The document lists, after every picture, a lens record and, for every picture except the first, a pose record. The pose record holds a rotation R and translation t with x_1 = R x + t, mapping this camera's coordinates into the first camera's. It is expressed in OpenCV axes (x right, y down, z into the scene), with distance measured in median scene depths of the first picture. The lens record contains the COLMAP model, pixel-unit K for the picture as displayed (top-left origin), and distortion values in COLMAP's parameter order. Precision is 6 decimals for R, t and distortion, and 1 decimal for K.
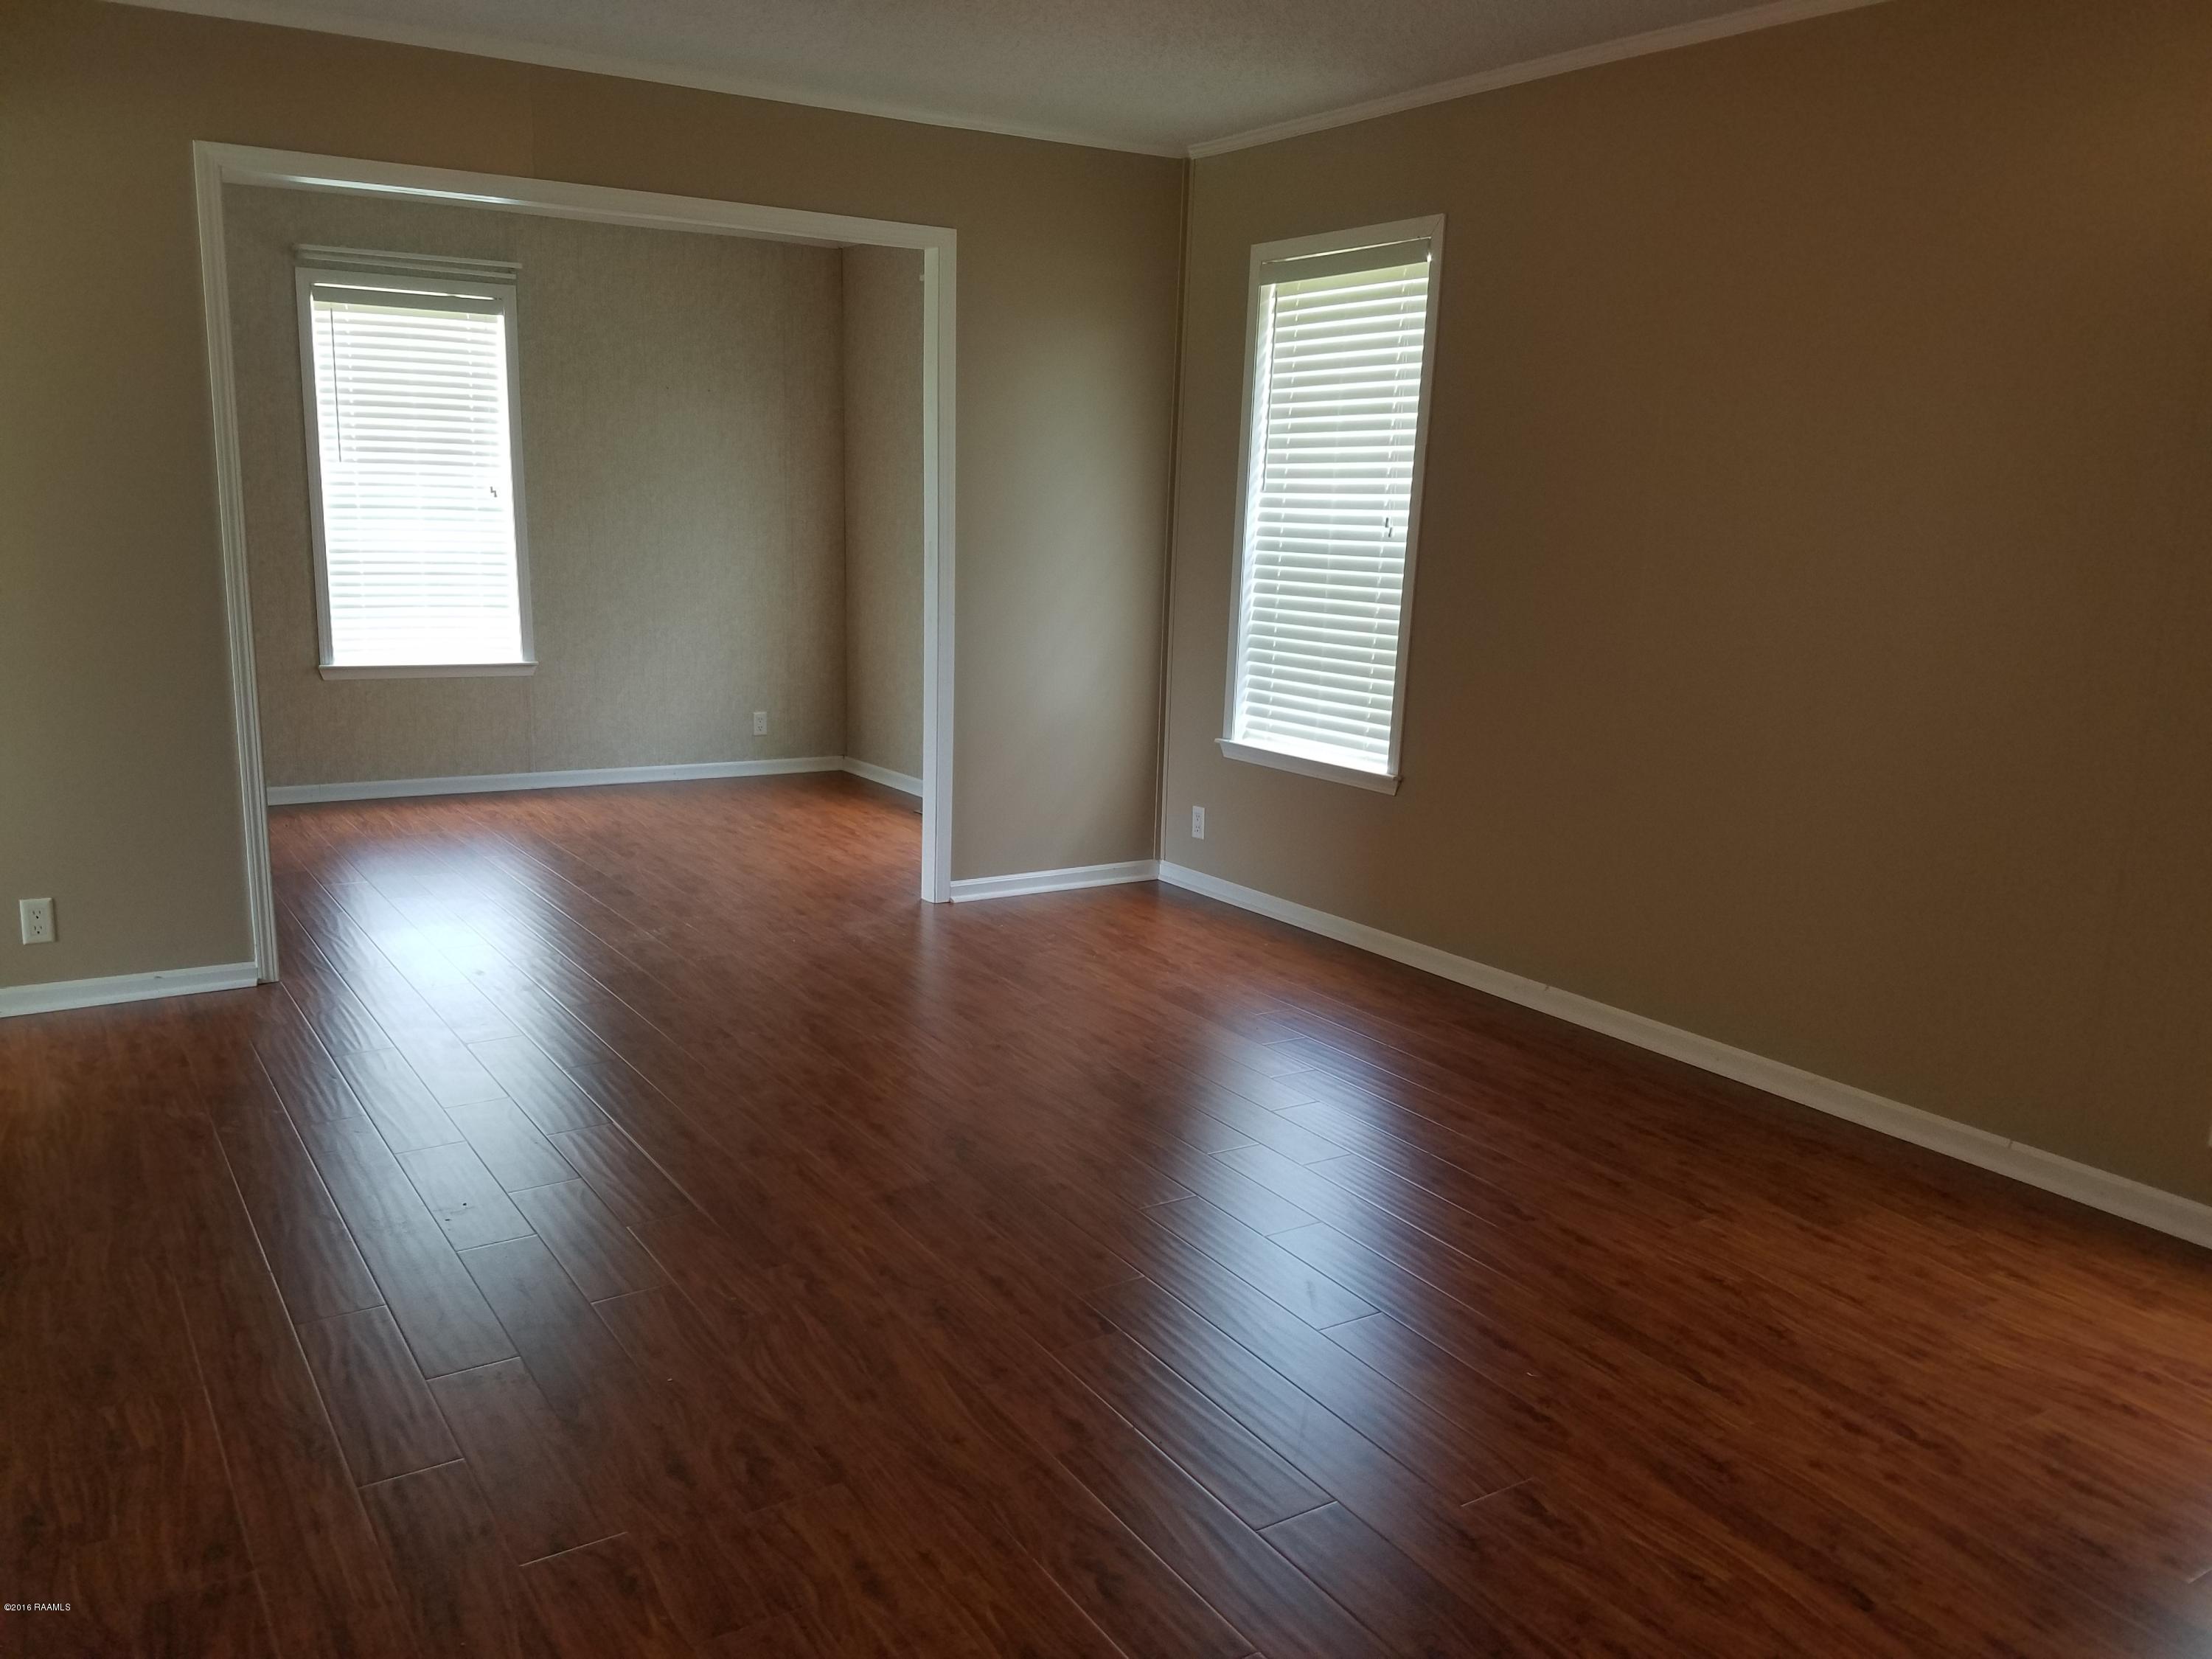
lens RADIAL K [[1723.8, 0, 1042.9], [0, 1723.8, 835.9], [0, 0, 1]] dist [0.281033, -0.530182]
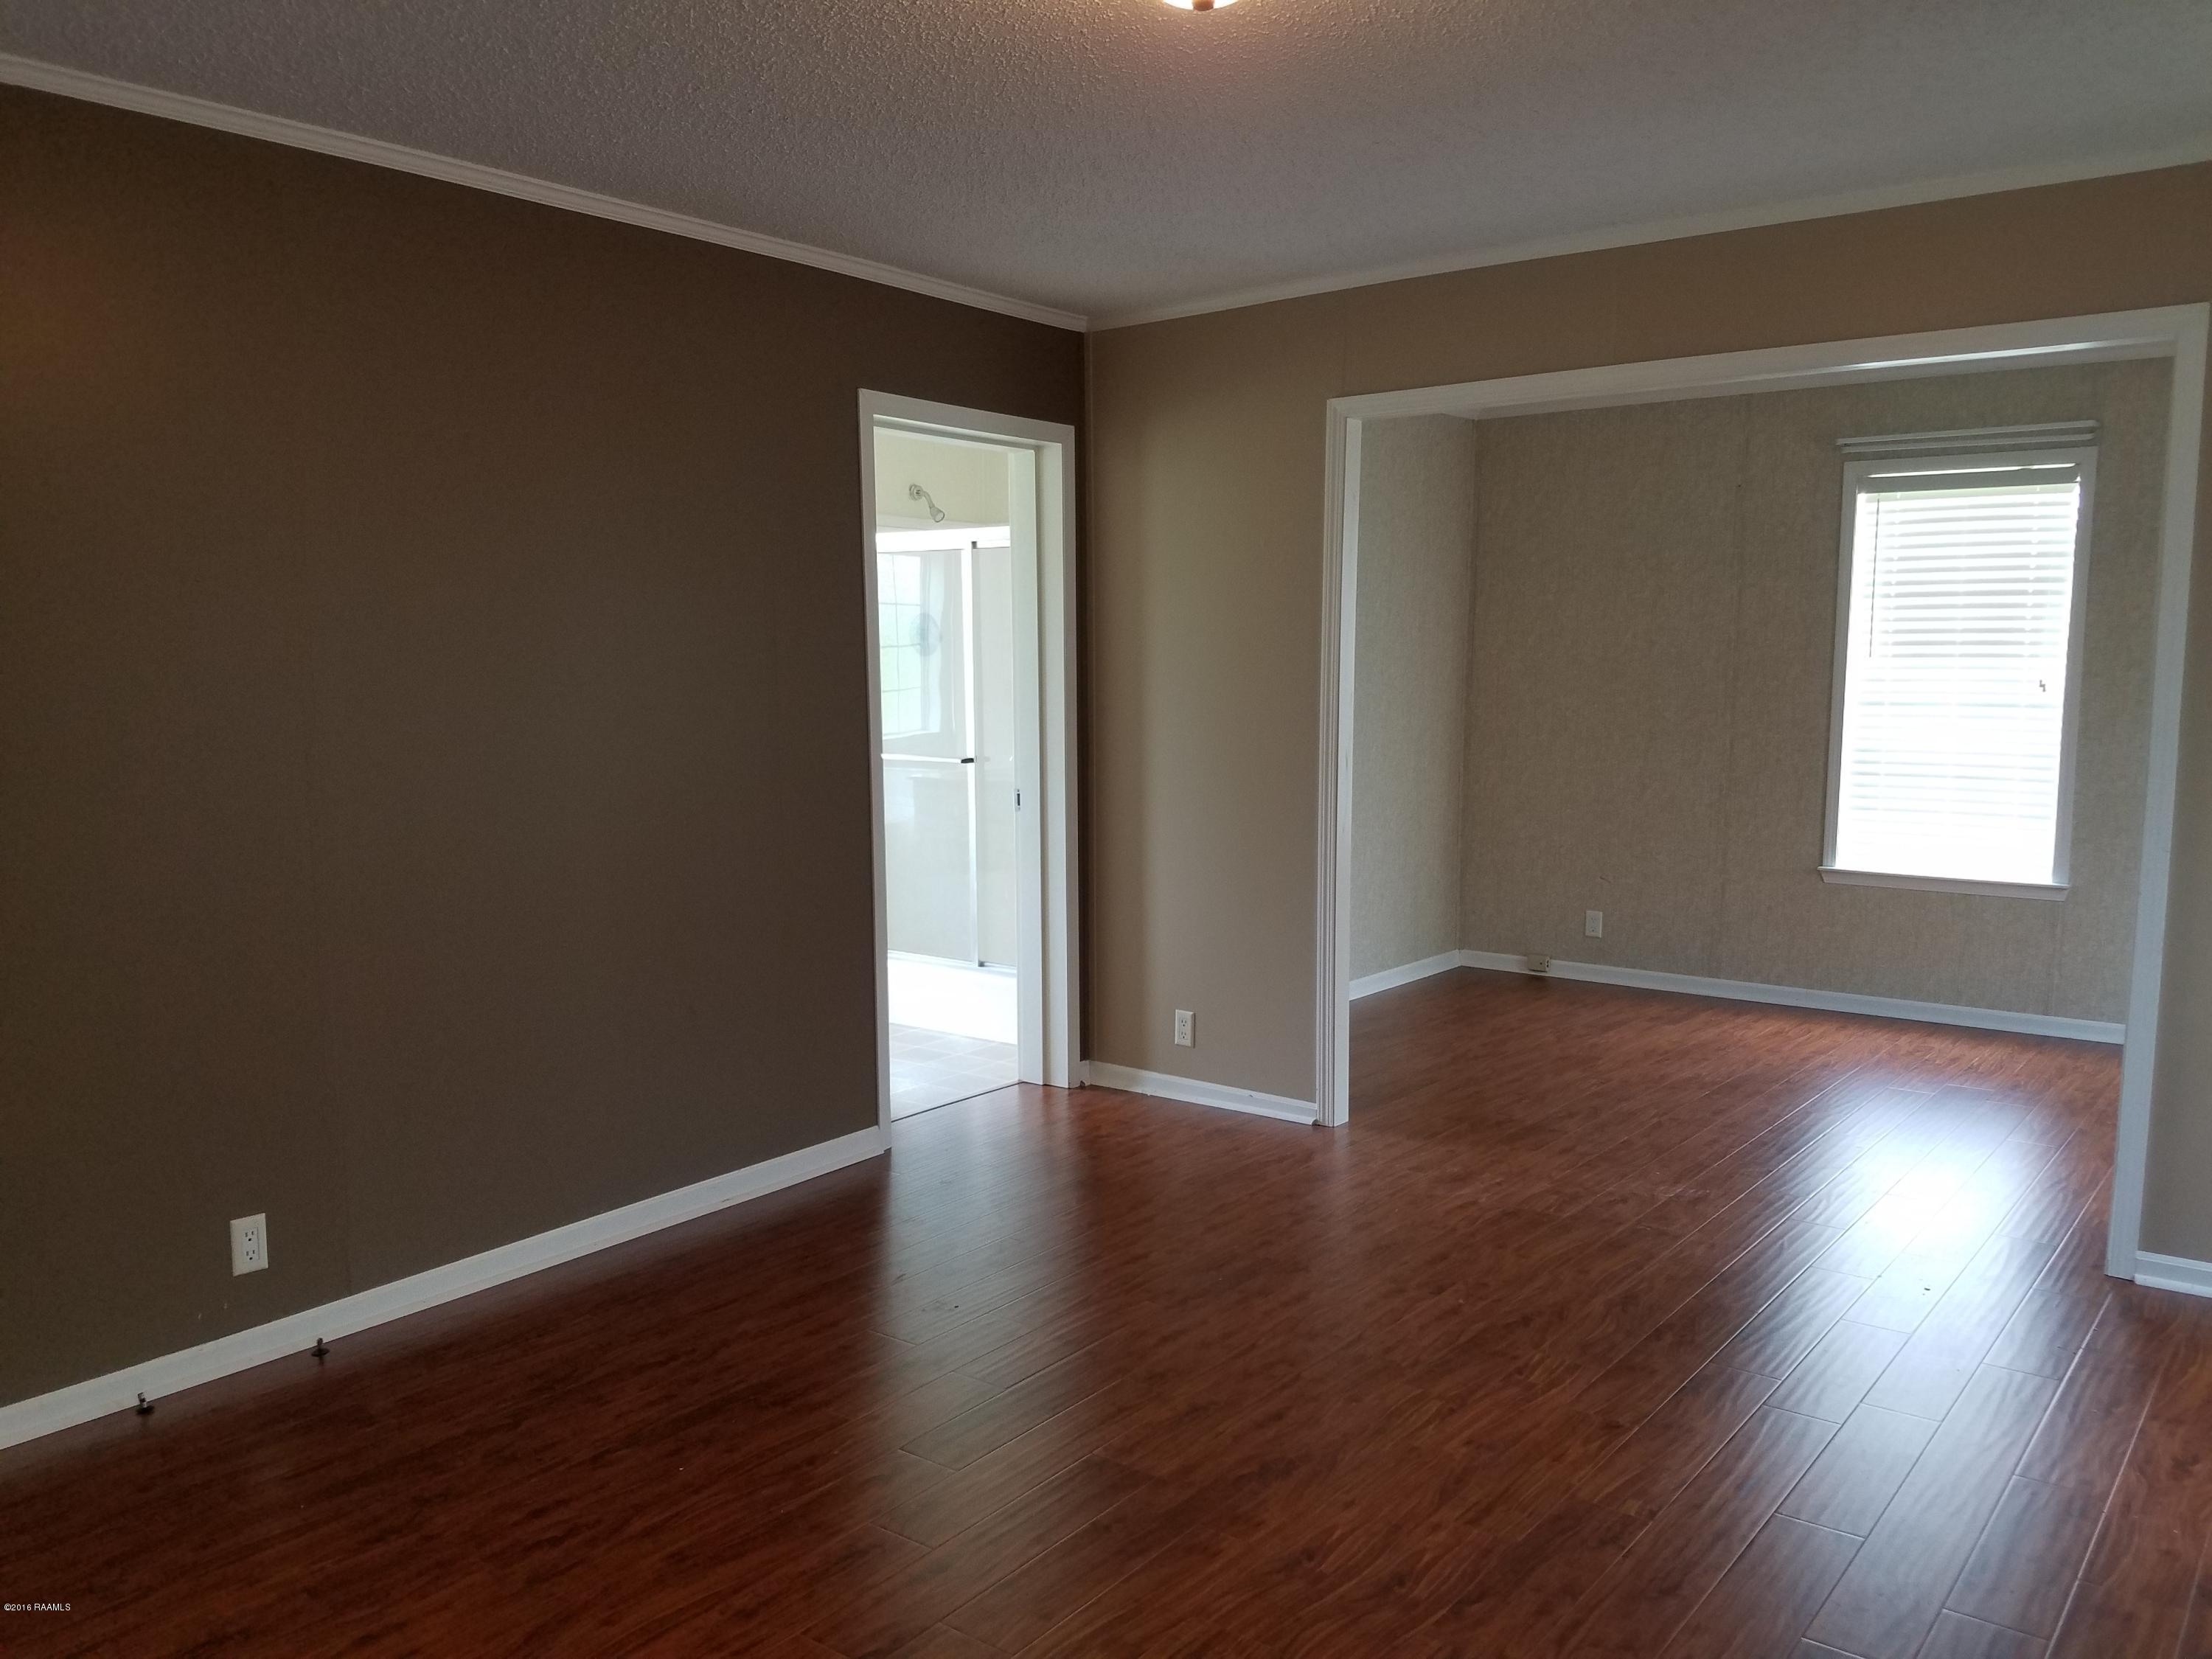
lens RADIAL K [[1679.9, 0, 1046.6], [0, 1679.9, 856.2], [0, 0, 1]] dist [0.204776, -0.322837]
pose [[0.348527, 0.084619, -0.933471, 0.325425], [-0.171312, 0.984891, 0.025319, -0.054613], [0.921510, 0.151090, 0.357757, 0.286606]]
